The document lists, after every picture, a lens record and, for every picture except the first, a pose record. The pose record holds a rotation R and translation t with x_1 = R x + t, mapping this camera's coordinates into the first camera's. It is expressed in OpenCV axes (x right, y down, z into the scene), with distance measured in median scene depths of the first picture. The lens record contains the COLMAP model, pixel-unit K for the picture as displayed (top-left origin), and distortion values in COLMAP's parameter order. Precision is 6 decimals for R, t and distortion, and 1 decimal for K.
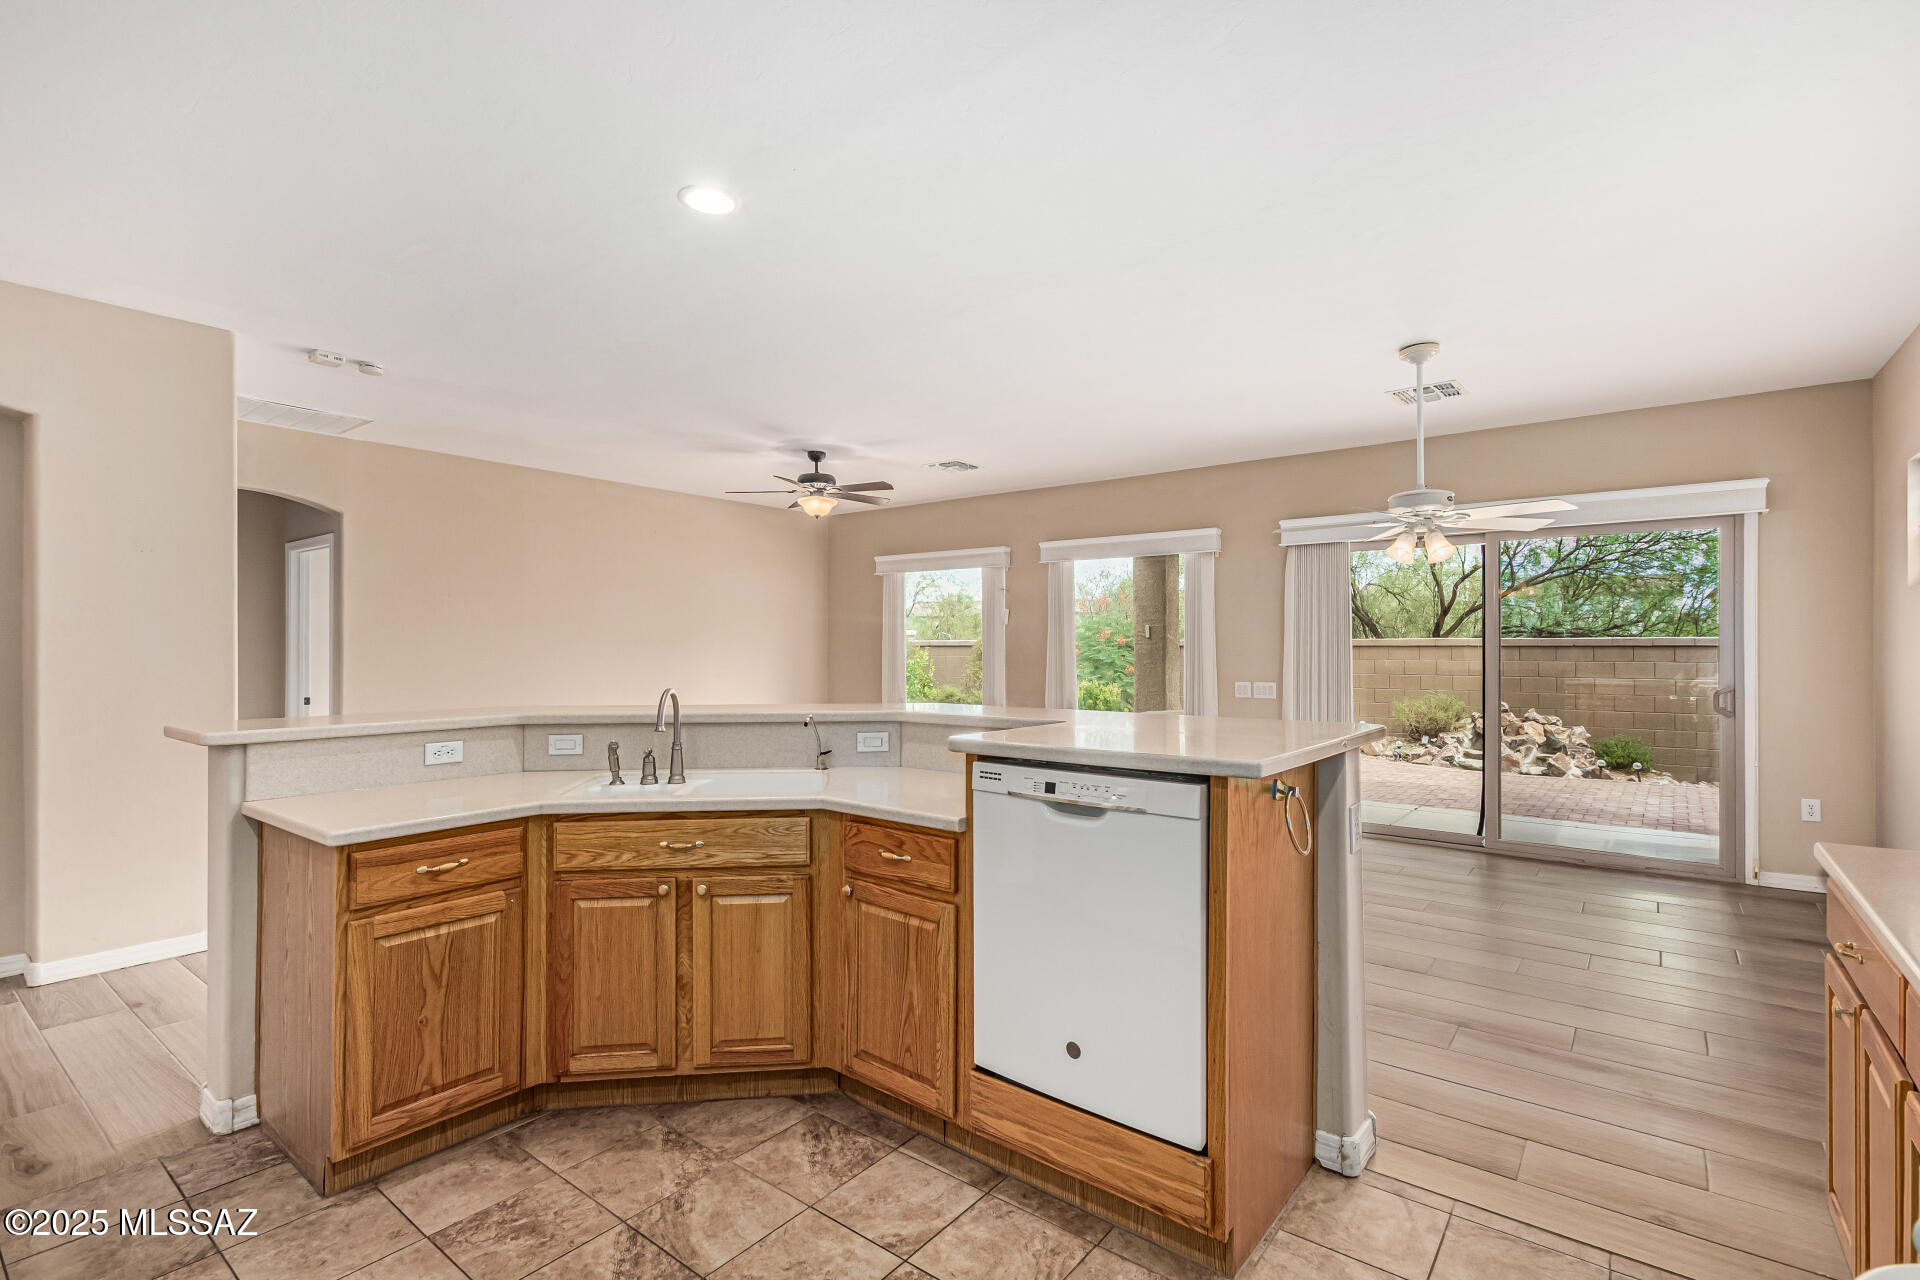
lens RADIAL K [[877.2, 0, 958.1], [0, 877.2, 647.9], [0, 0, 1]] dist [0.008713, -0.004460]
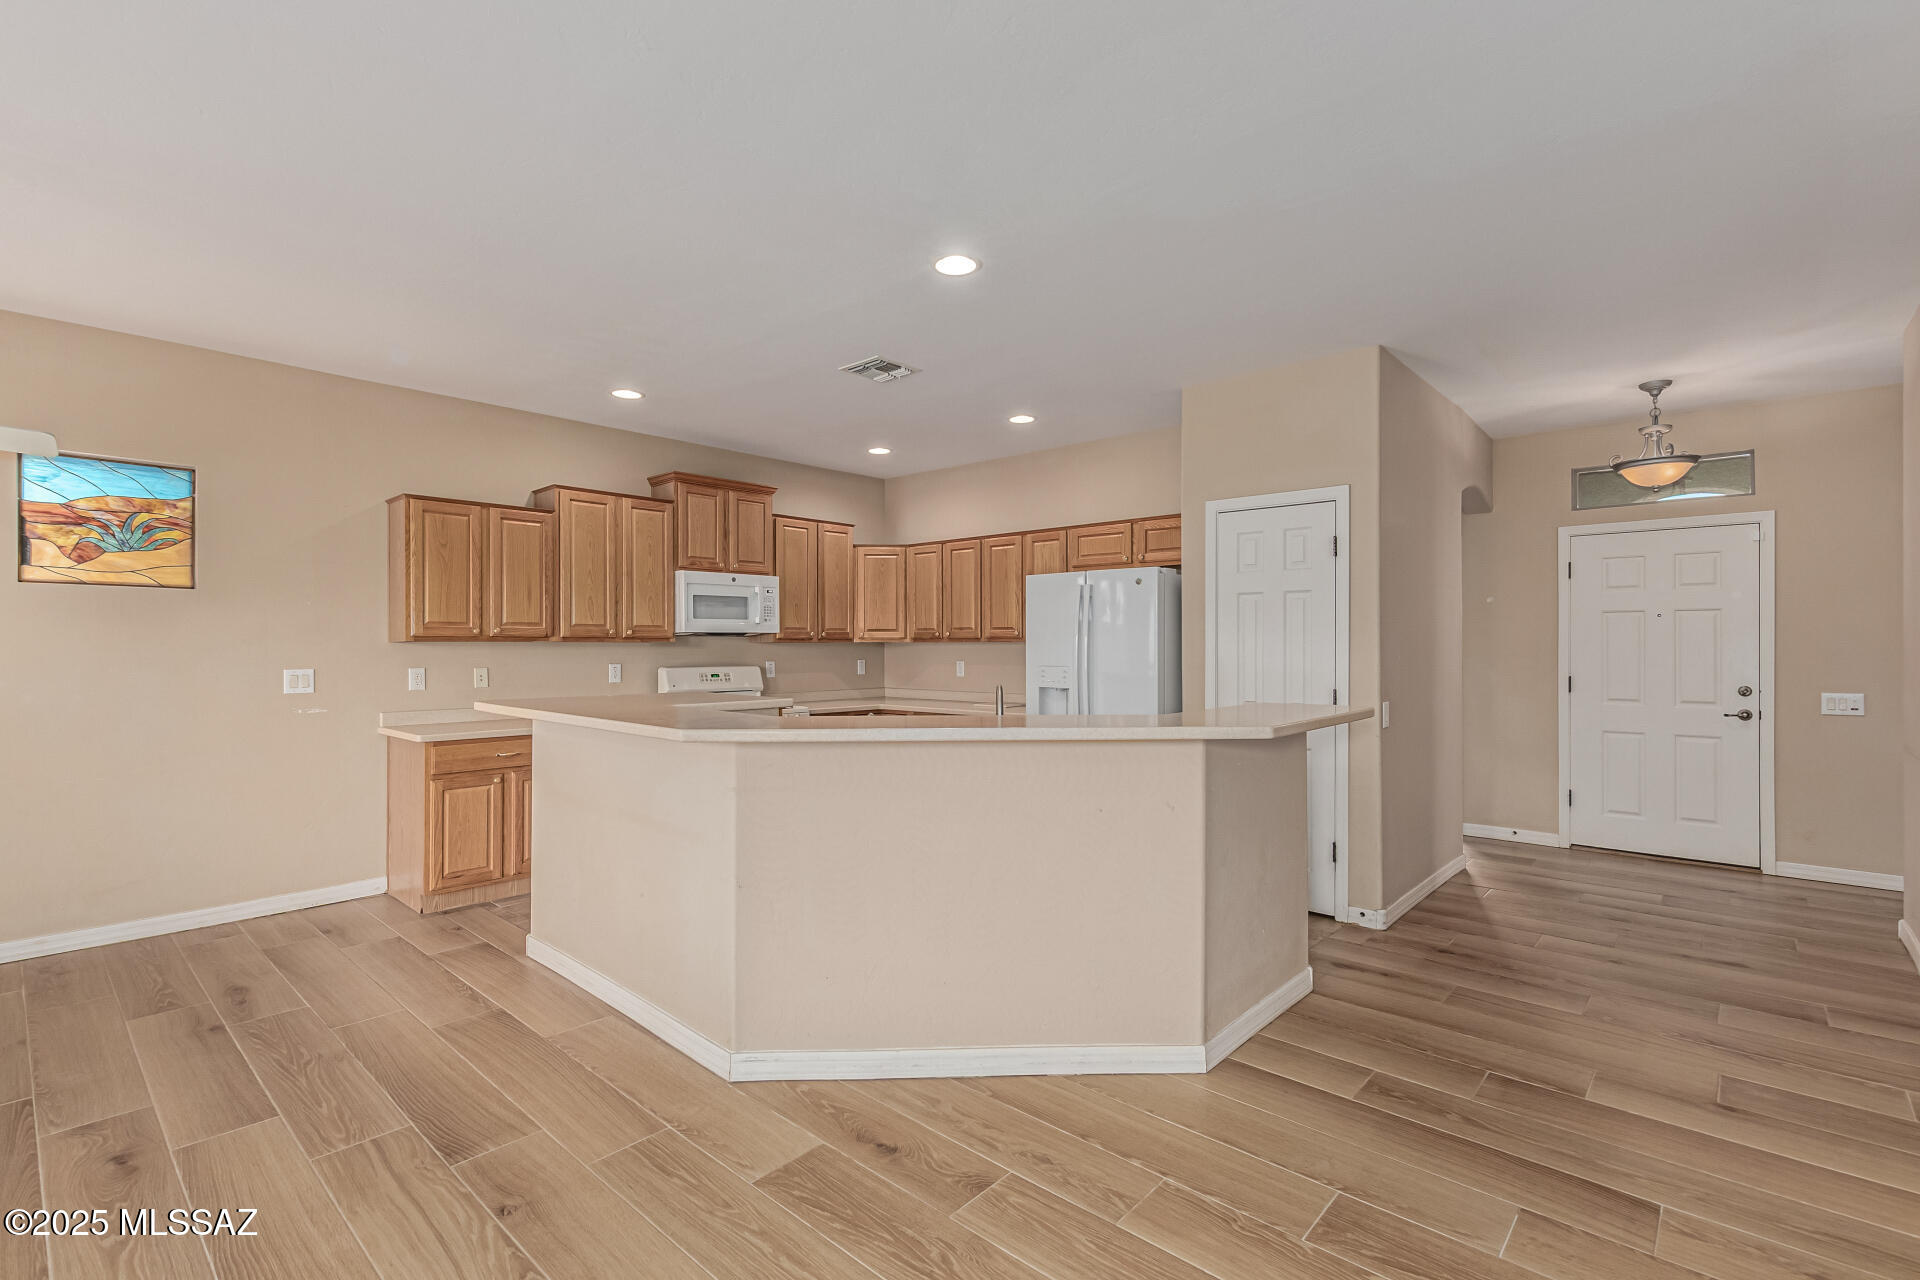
lens RADIAL K [[877.2, 0, 963.9], [0, 877.2, 642.7], [0, 0, 1]] dist [0.008713, -0.004460]
pose [[-0.997712, 0.000968, 0.067607, -0.162143], [0.000797, 0.999996, -0.002556, -0.001220], [-0.067610, -0.002496, -0.997709, 0.943940]]
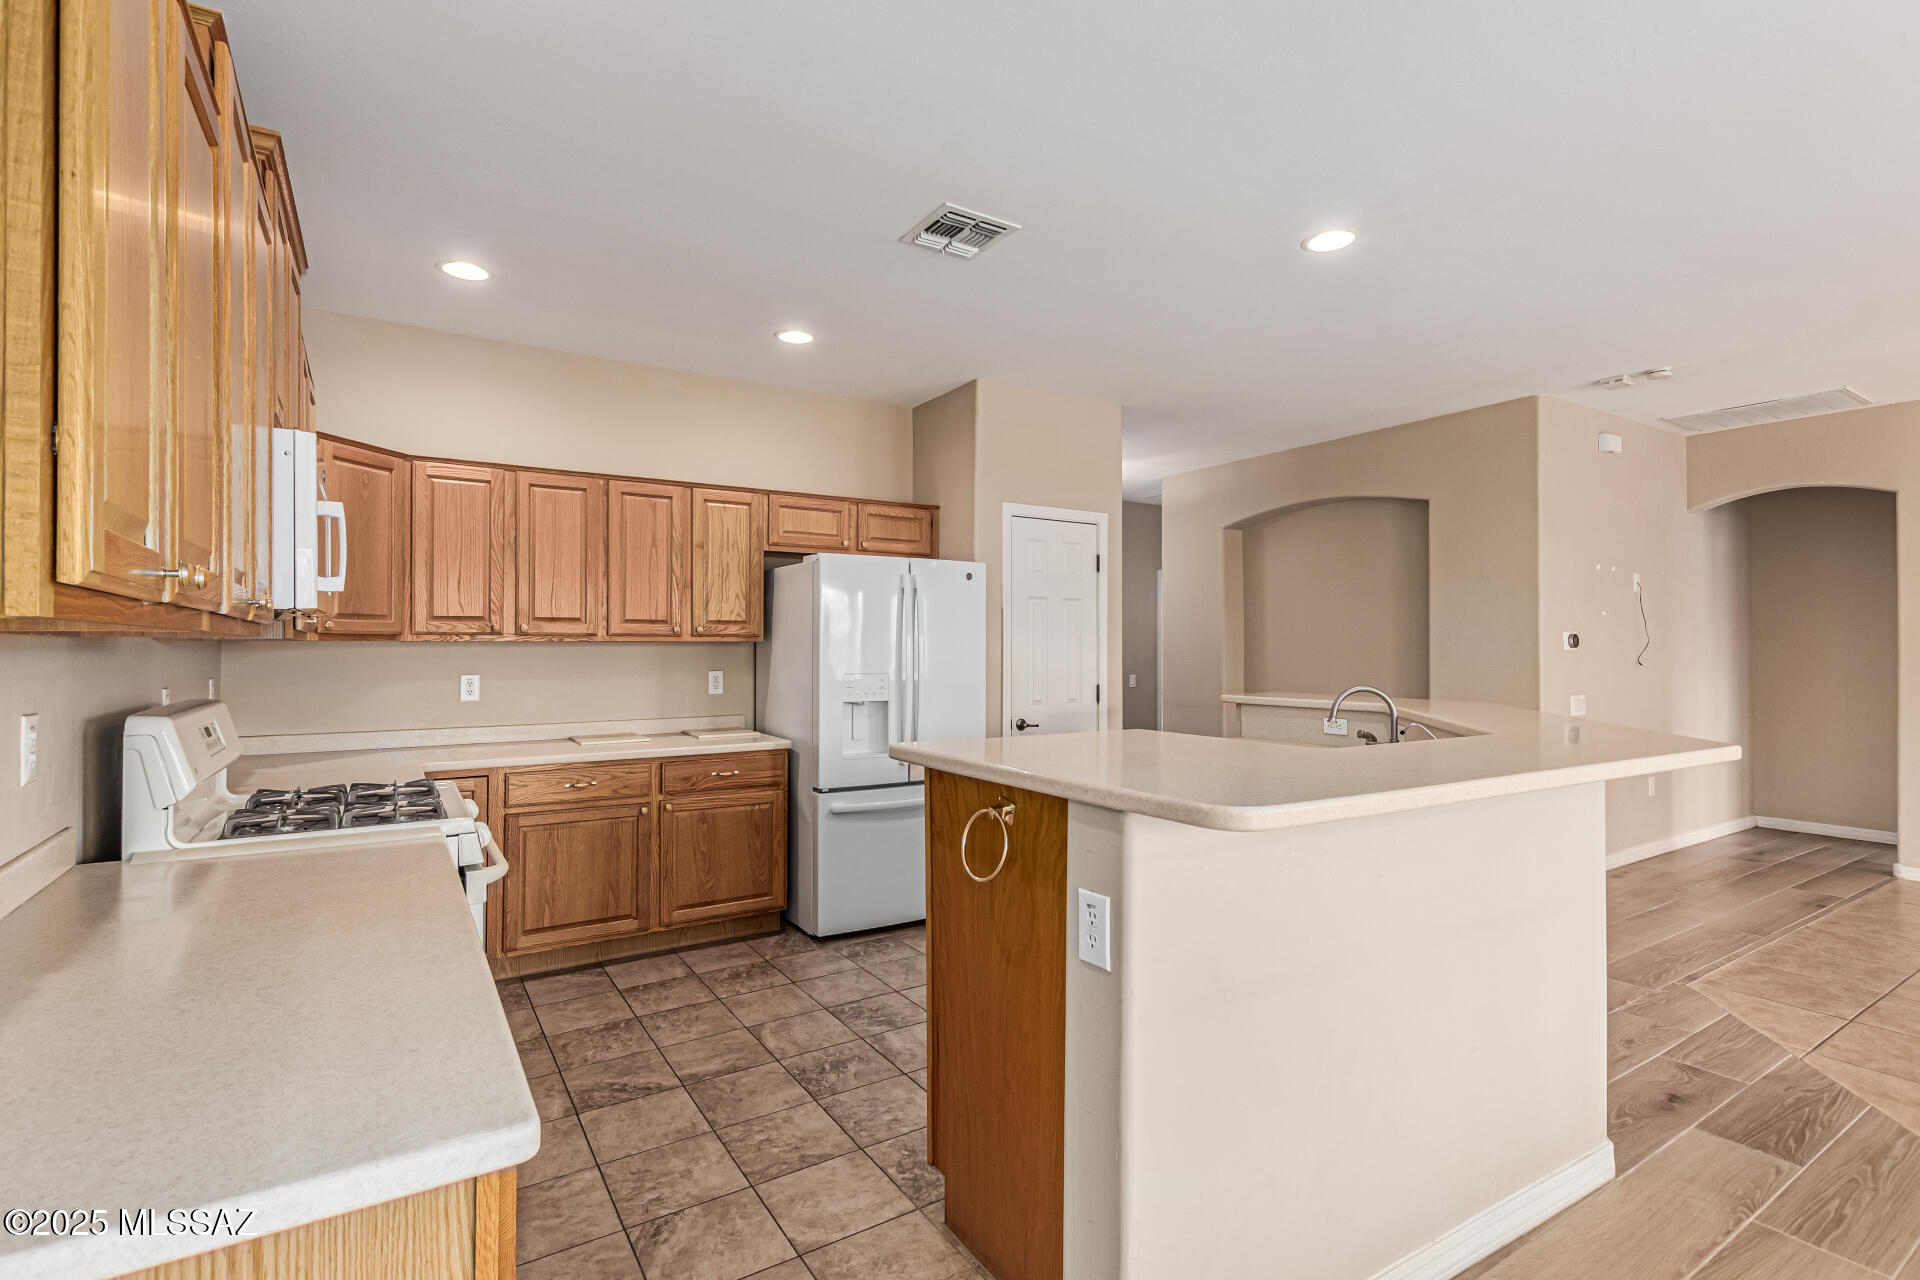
lens RADIAL K [[877.2, 0, 952.5], [0, 877.2, 646.0], [0, 0, 1]] dist [0.008713, -0.004460]
pose [[-0.340031, -0.001251, -0.940413, 0.394481], [0.000400, 0.999999, -0.001475, -0.001236], [0.940414, -0.000878, -0.340031, 0.403742]]
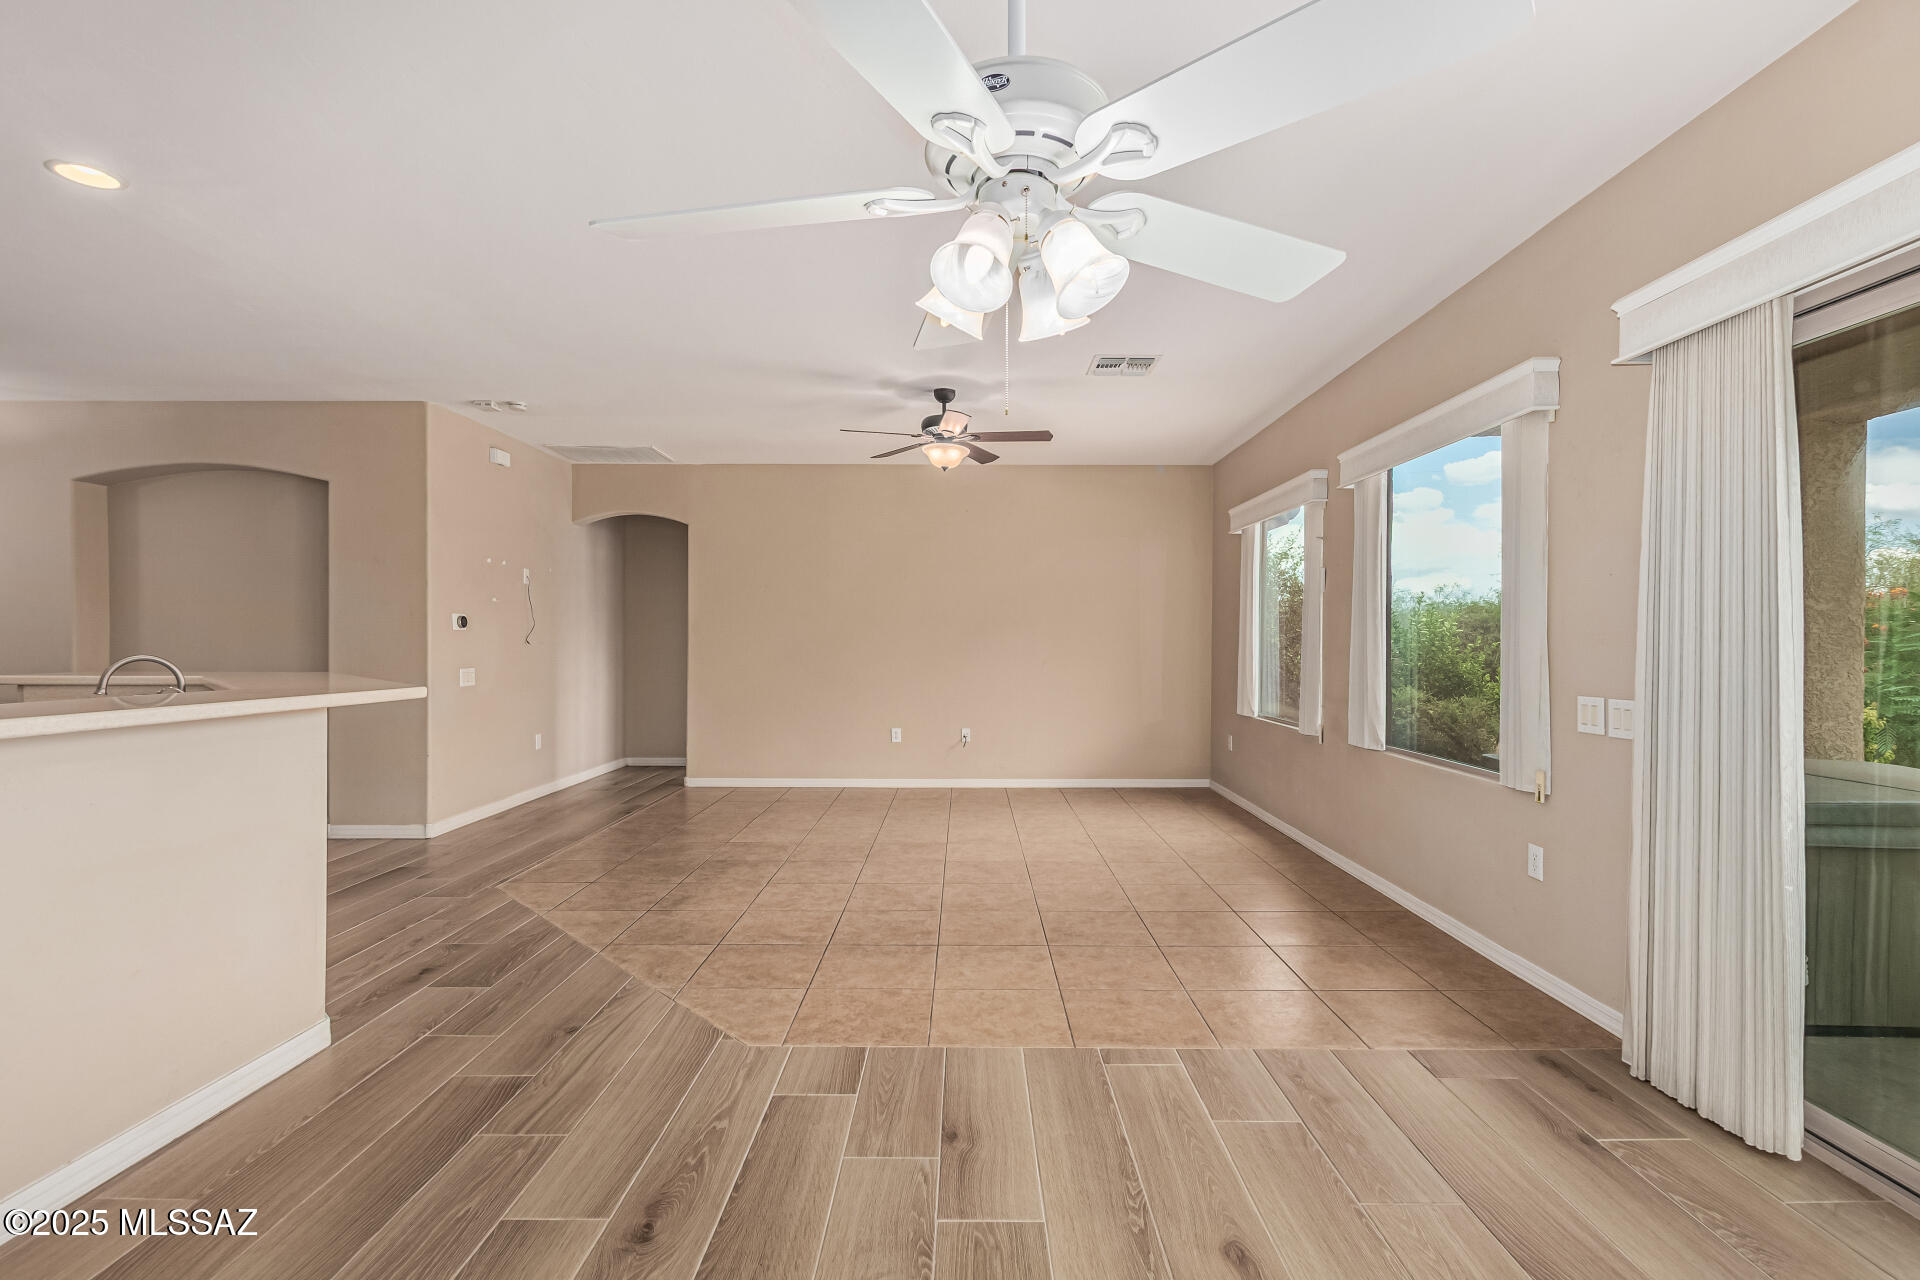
lens RADIAL K [[877.2, 0, 957.2], [0, 877.2, 641.9], [0, 0, 1]] dist [0.008713, -0.004460]
pose [[0.609595, 0.002273, -0.792709, 0.501089], [-0.002127, 0.999997, 0.001232, 0.012280], [0.792710, 0.000935, 0.609598, 0.510987]]
